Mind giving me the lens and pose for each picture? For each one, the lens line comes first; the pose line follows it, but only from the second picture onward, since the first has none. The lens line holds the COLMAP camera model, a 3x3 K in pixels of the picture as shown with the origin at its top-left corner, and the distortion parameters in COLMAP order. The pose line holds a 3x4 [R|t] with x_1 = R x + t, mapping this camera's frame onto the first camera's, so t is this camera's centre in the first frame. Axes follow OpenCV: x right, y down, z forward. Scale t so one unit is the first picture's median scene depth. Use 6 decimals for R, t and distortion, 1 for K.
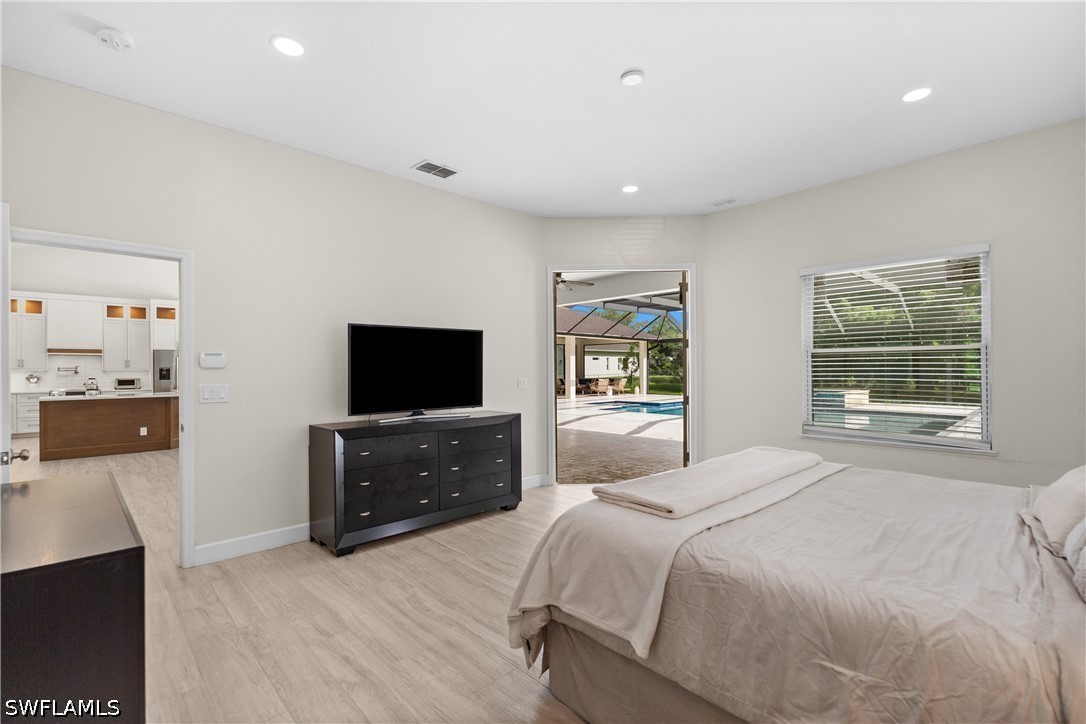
lens RADIAL K [[486.0, 0, 533.2], [0, 486.0, 366.6], [0, 0, 1]] dist [0.000917, -0.000475]
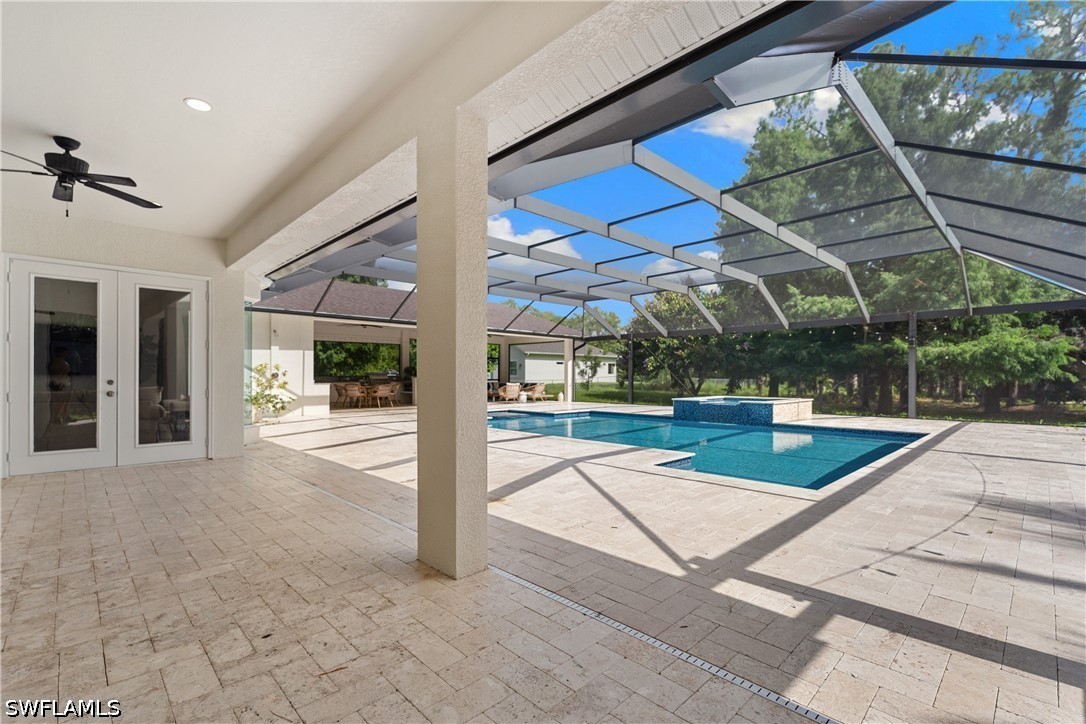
lens RADIAL K [[486.0, 0, 536.3], [0, 486.0, 371.5], [0, 0, 1]] dist [0.000917, -0.000475]
pose [[0.999877, 0.009646, 0.012394, 0.386073], [-0.009596, 0.999946, -0.004045, 0.018783], [-0.012433, 0.003925, 0.999915, 0.366425]]
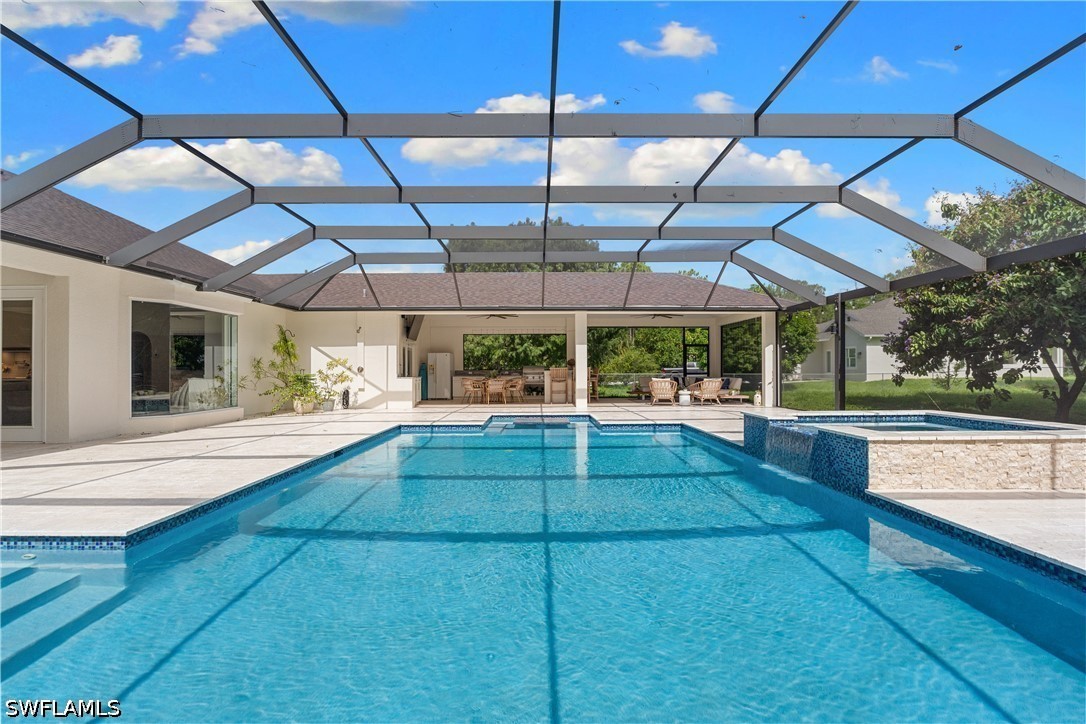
lens RADIAL K [[486.0, 0, 539.5], [0, 486.0, 361.9], [0, 0, 1]] dist [0.000917, -0.000475]
pose [[0.729094, -0.005800, -0.684389, 1.014376], [0.002531, 0.999980, -0.005778, 0.017271], [0.684409, 0.002480, 0.729094, 0.968151]]
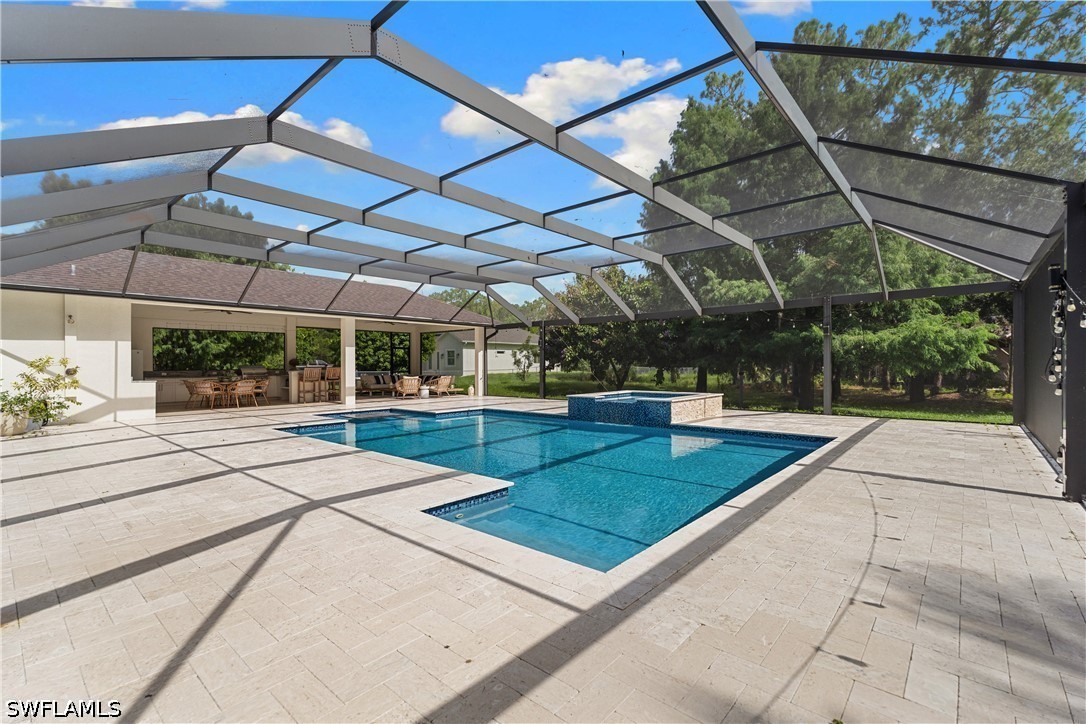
lens RADIAL K [[486.0, 0, 531.7], [0, 486.0, 359.0], [0, 0, 1]] dist [0.000917, -0.000475]
pose [[0.996116, 0.004482, 0.087938, 0.582613], [-0.003956, 0.999973, -0.006158, 0.006111], [-0.087964, 0.005786, 0.996107, 0.540302]]
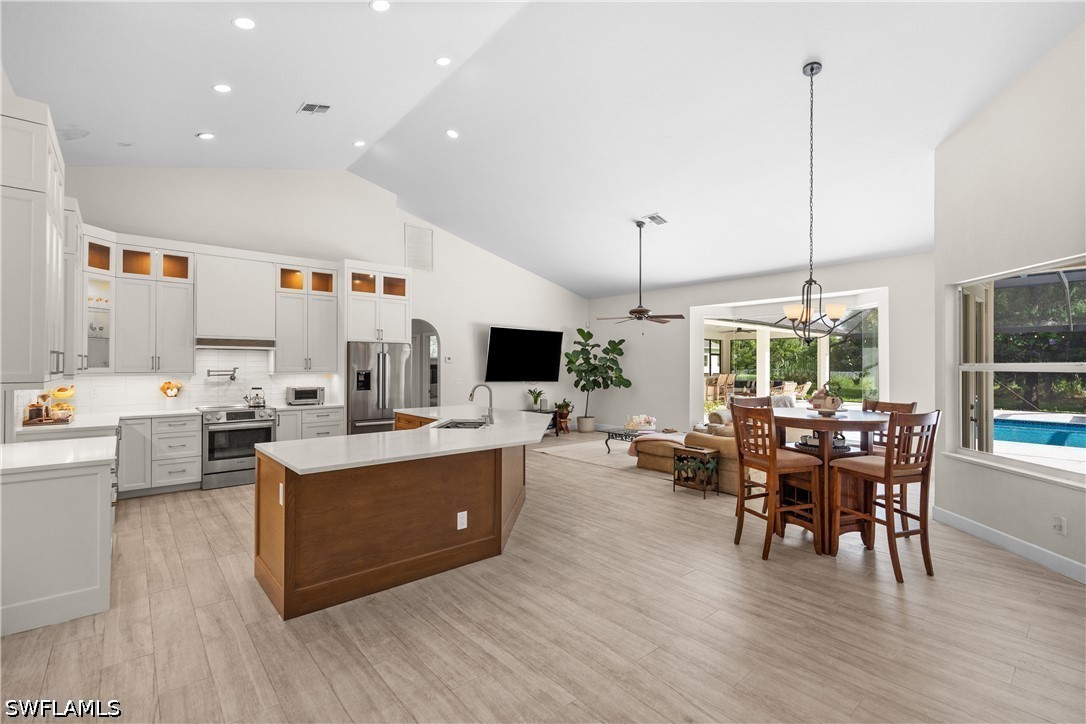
lens RADIAL K [[486.0, 0, 539.8], [0, 486.0, 364.2], [0, 0, 1]] dist [0.000917, -0.000475]
pose [[0.999022, 0.009695, -0.043145, -0.502792], [-0.009452, 0.999938, 0.005848, -0.011554], [0.043200, -0.005435, 0.999052, 0.388756]]
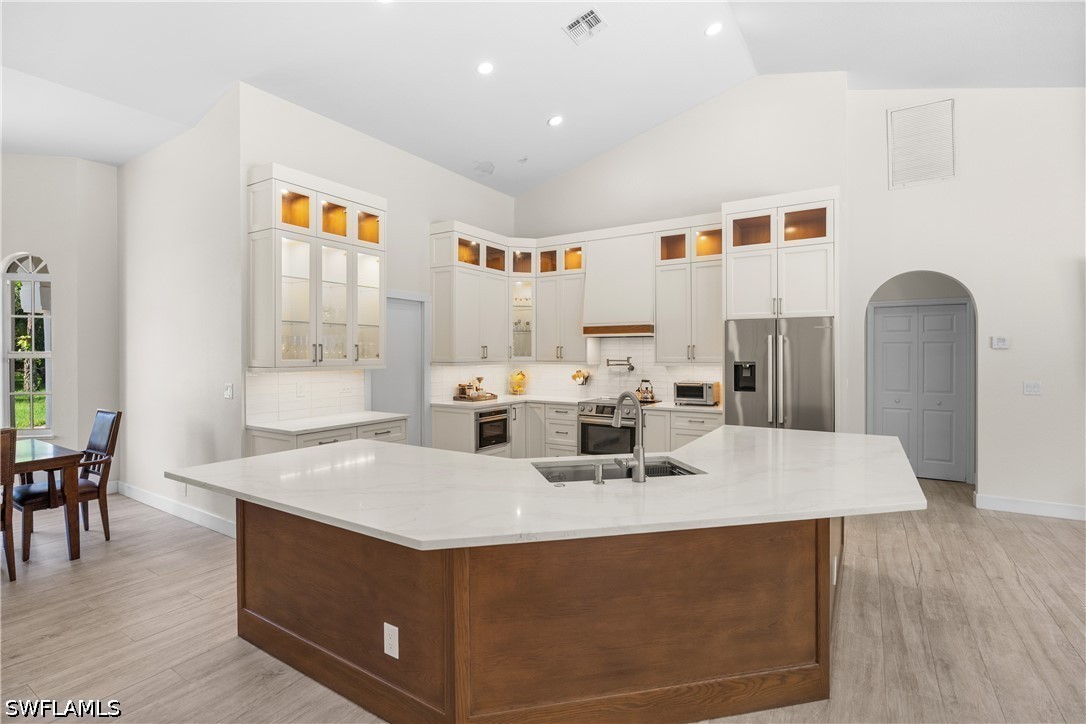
lens RADIAL K [[514.8, 0, 541.9], [0, 514.8, 354.9], [0, 0, 1]] dist [-0.015156, 0.001716]
pose [[0.250330, 0.009979, -0.968109, -0.376065], [0.007316, 0.999899, 0.012198, -0.010375], [0.968133, -0.010137, 0.250232, 0.714996]]
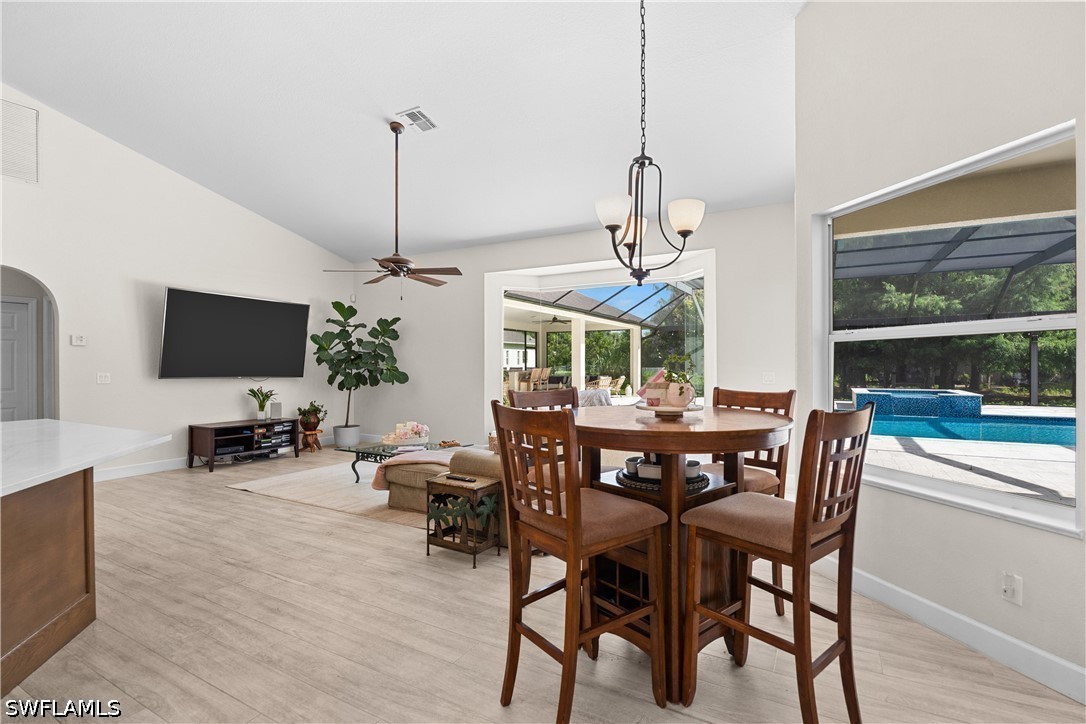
lens RADIAL K [[514.8, 0, 536.3], [0, 514.8, 365.9], [0, 0, 1]] dist [-0.015156, 0.001716]
pose [[0.955217, 0.003209, 0.295887, -0.412351], [-0.006128, 0.999941, 0.008937, 0.004721], [-0.295841, -0.010350, 0.955181, 0.587004]]
